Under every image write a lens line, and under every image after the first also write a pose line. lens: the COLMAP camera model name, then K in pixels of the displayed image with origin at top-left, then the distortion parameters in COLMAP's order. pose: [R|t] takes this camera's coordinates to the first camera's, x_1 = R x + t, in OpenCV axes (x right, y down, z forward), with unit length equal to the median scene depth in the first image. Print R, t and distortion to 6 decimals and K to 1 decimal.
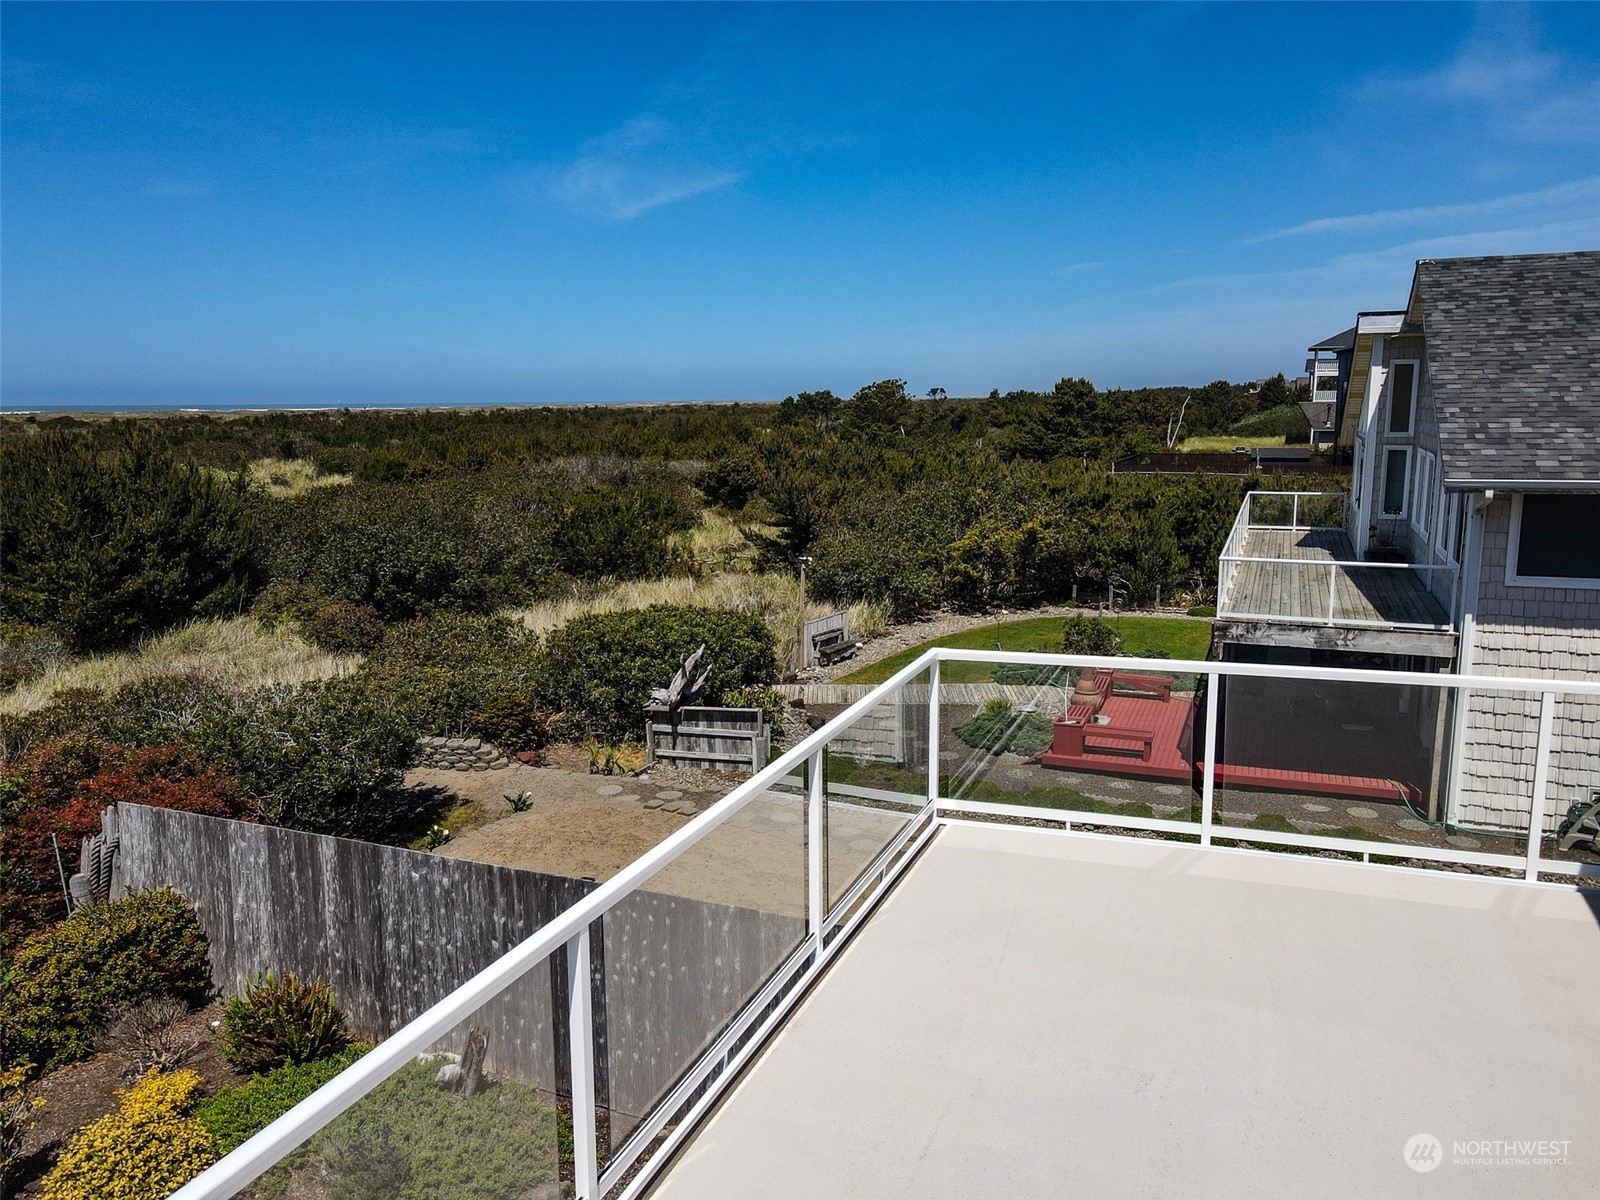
lens RADIAL K [[1177.6, 0, 792.5], [0, 1177.6, 598.1], [0, 0, 1]] dist [-0.003219, 0.046926]
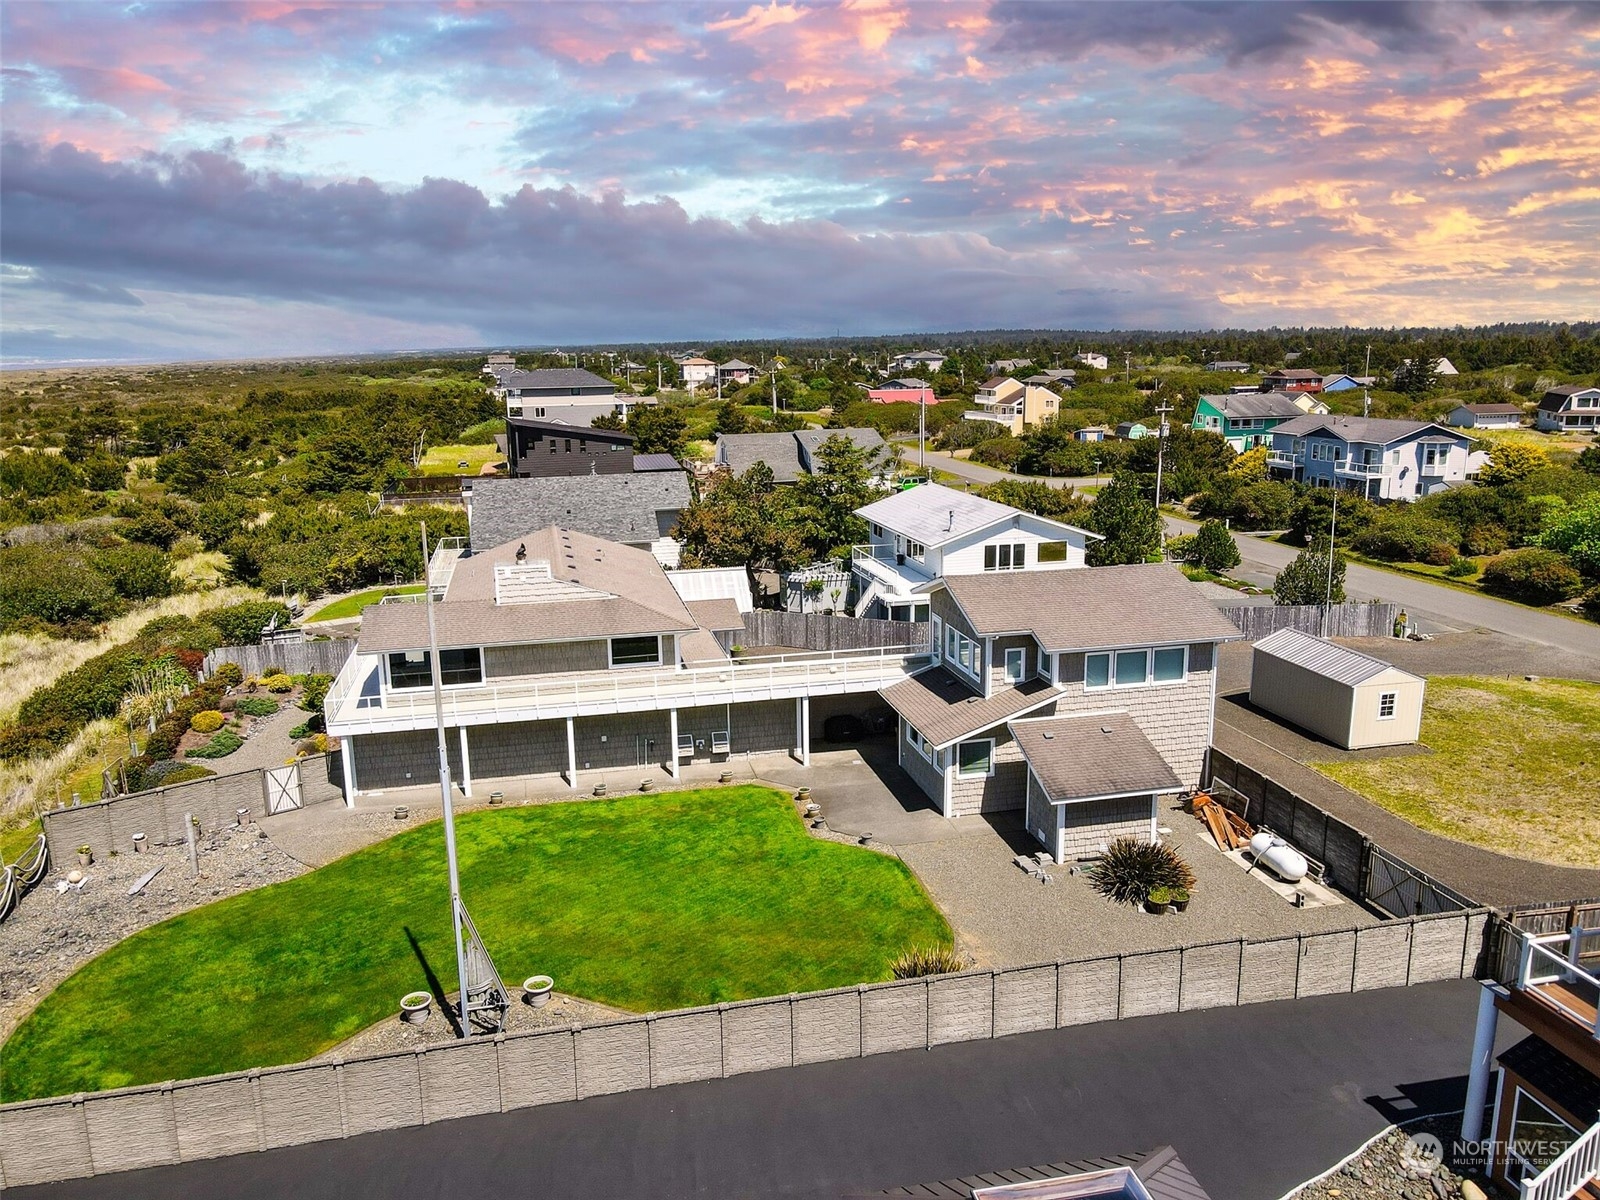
lens RADIAL K [[1177.6, 0, 792.5], [0, 1177.6, 598.1], [0, 0, 1]] dist [-0.003219, 0.046926]
pose [[0.819305, -0.123667, 0.559862, -0.432102], [0.103869, 0.992319, 0.067189, -0.042021], [-0.563871, 0.003104, 0.825857, -1.495235]]
